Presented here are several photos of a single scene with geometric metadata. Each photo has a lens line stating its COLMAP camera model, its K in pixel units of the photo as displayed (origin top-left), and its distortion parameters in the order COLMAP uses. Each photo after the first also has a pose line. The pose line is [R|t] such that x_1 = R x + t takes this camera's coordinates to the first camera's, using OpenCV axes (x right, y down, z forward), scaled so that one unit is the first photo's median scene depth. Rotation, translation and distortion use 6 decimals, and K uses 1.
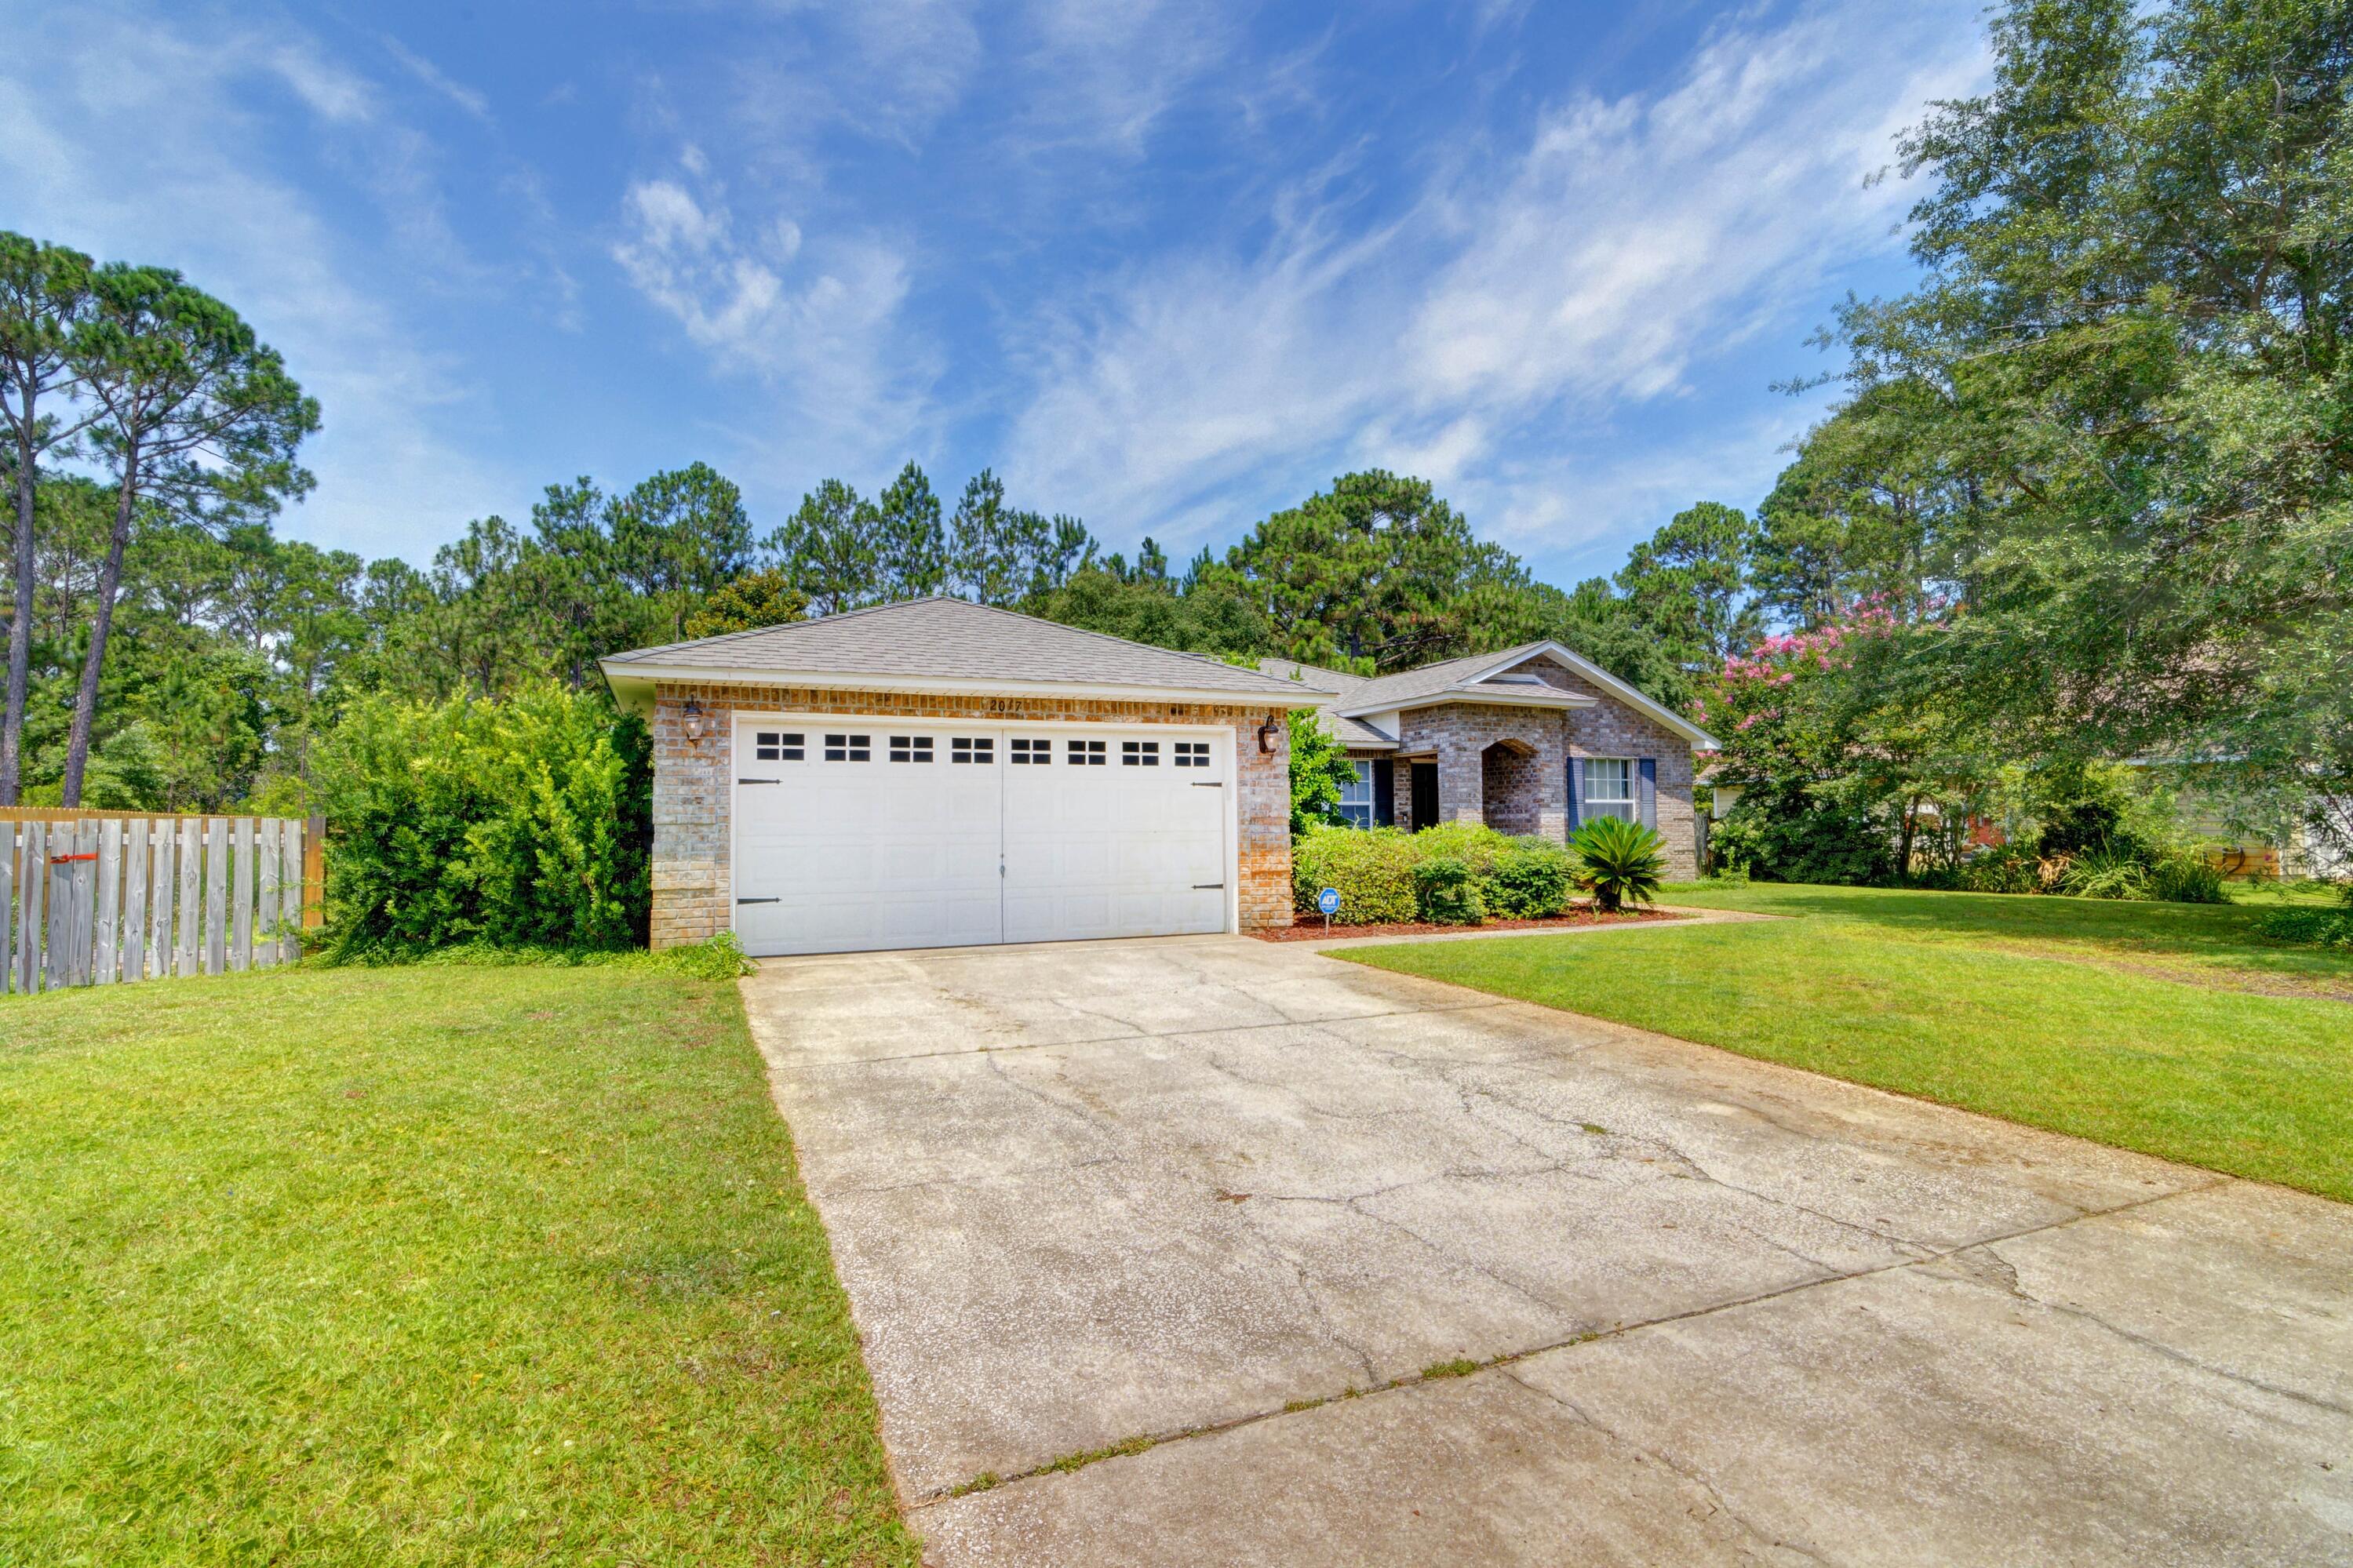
lens RADIAL K [[1123.9, 0, 1176.5], [0, 1123.9, 784.0], [0, 0, 1]] dist [0.000596, -0.000823]
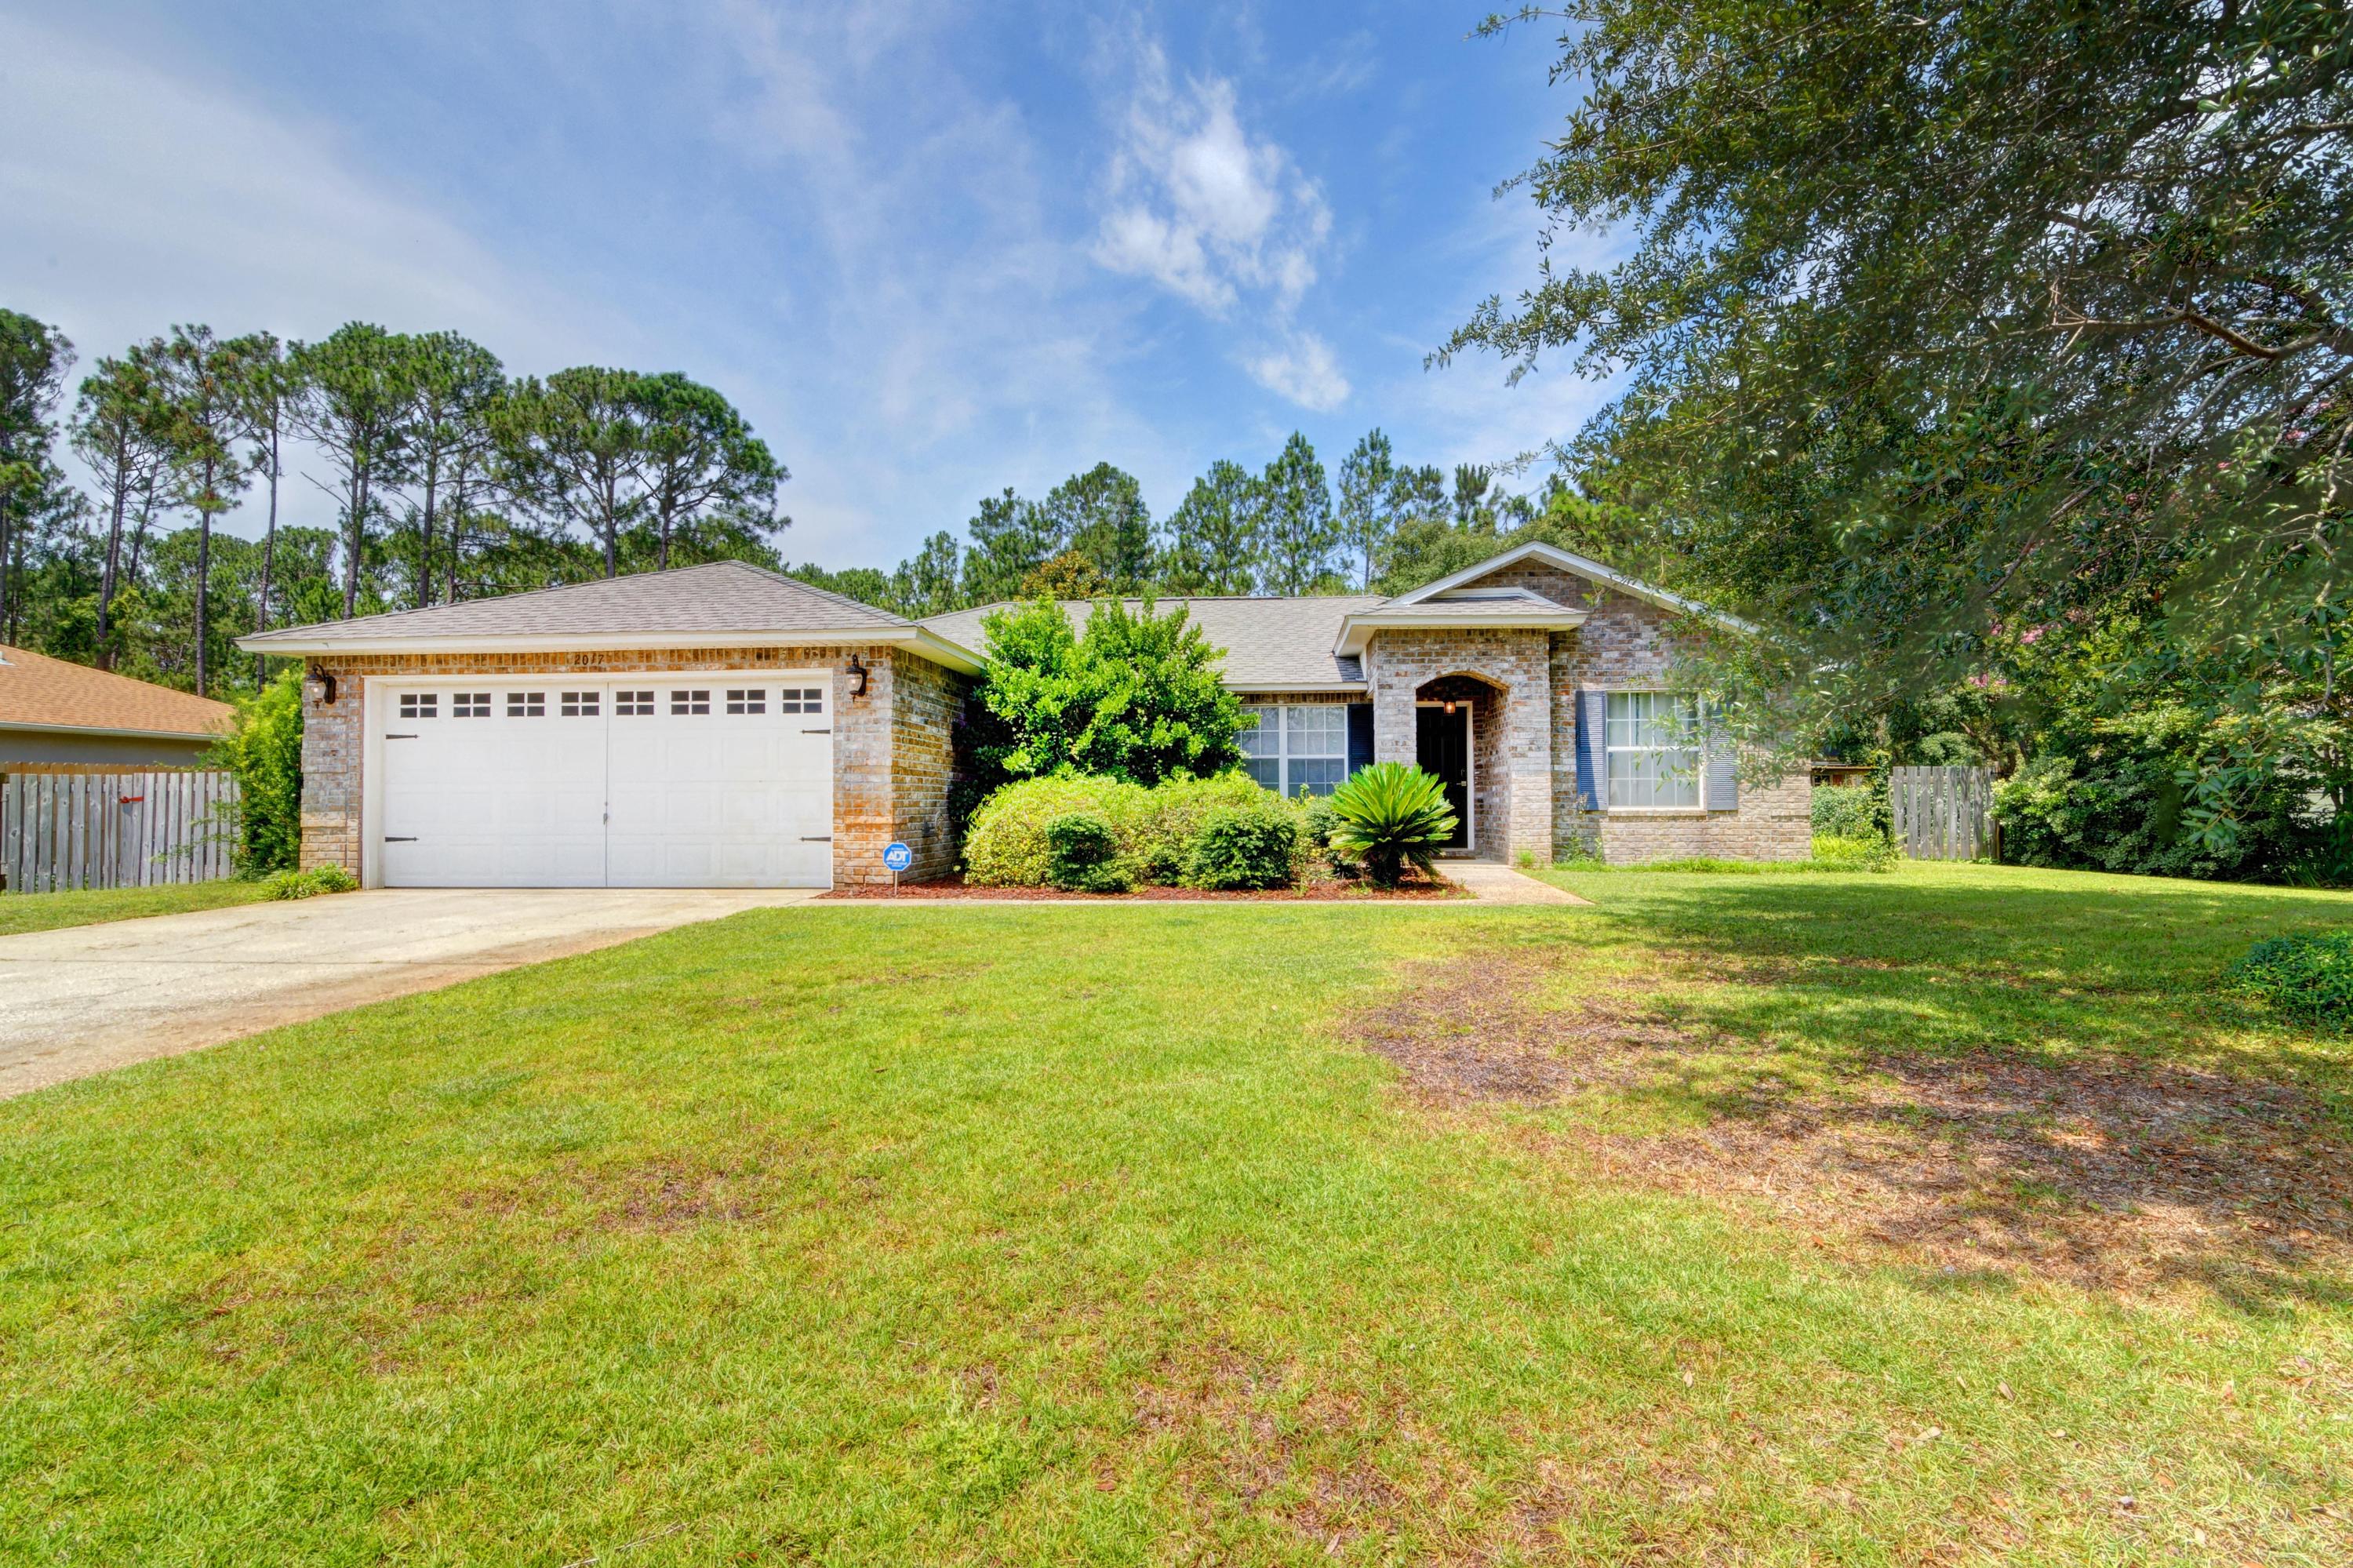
lens RADIAL K [[1124.1, 0, 1176.5], [0, 1124.1, 784.0], [0, 0, 1]] dist [0.000596, -0.000823]
pose [[0.875383, -0.004126, -0.483412, 0.389527], [0.015469, 0.999691, 0.019479, 0.015970], [0.483182, -0.024530, 0.875176, 0.162504]]
